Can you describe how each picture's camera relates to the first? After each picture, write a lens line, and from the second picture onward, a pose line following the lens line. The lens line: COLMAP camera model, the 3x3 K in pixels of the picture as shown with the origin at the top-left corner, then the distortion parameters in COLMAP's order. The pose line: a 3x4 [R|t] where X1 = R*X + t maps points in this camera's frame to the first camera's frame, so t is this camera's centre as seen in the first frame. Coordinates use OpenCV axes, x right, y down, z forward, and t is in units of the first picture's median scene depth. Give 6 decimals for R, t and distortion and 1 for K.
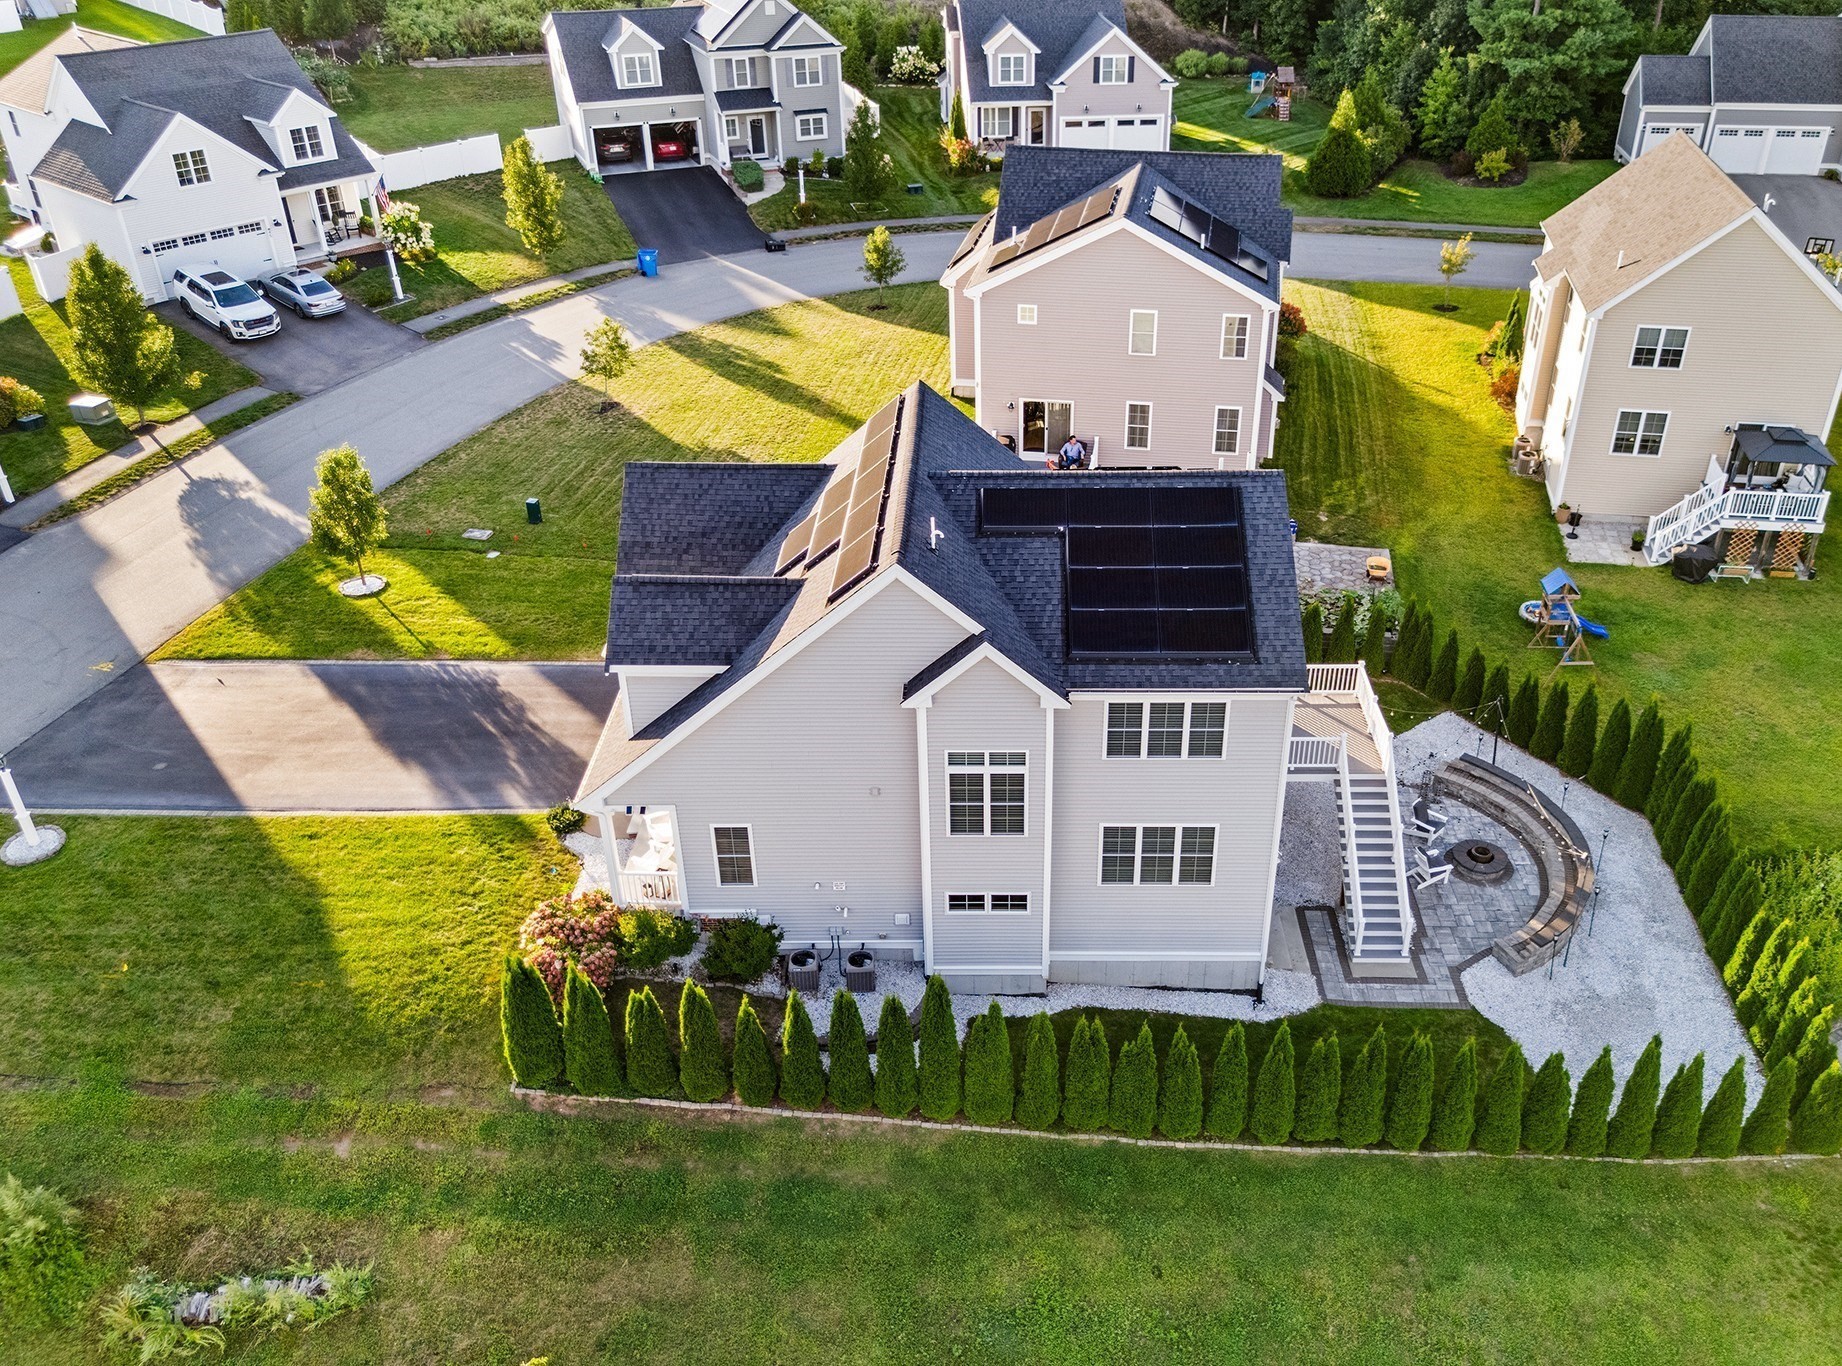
lens RADIAL K [[1556.2, 0, 933.1], [0, 1556.2, 684.7], [0, 0, 1]] dist [0.042910, -0.025311]
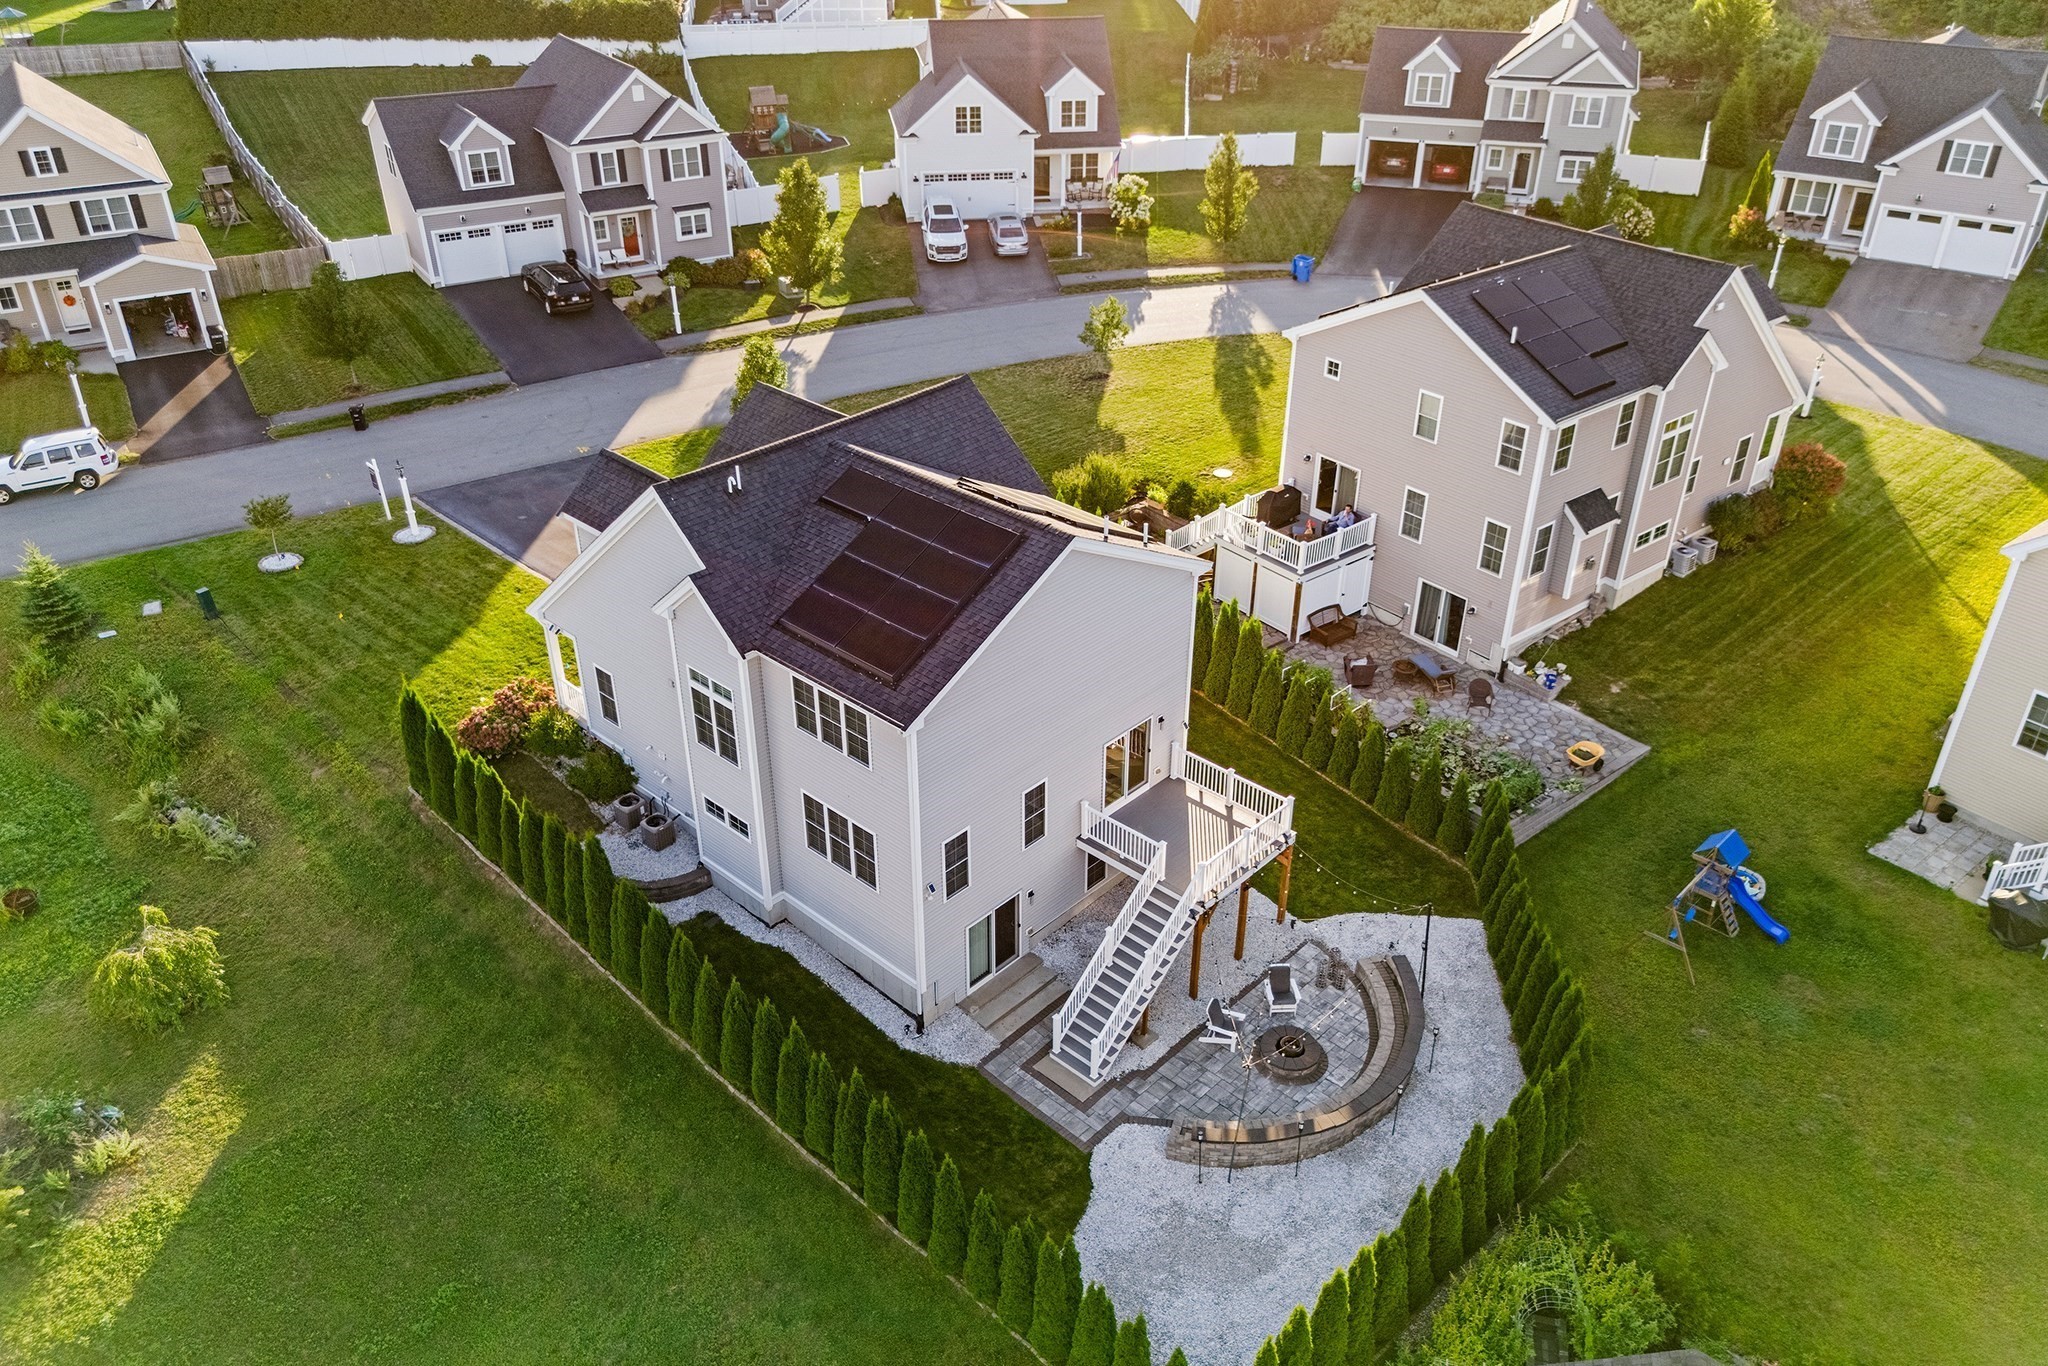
lens RADIAL K [[1507.9, 0, 1015.4], [0, 1507.9, 681.8], [0, 0, 1]] dist [0.047886, -0.042542]
pose [[0.727238, 0.353236, -0.588514, 0.396071], [-0.349679, 0.928469, 0.125178, -0.079660], [0.590634, 0.114757, 0.798738, 0.122153]]
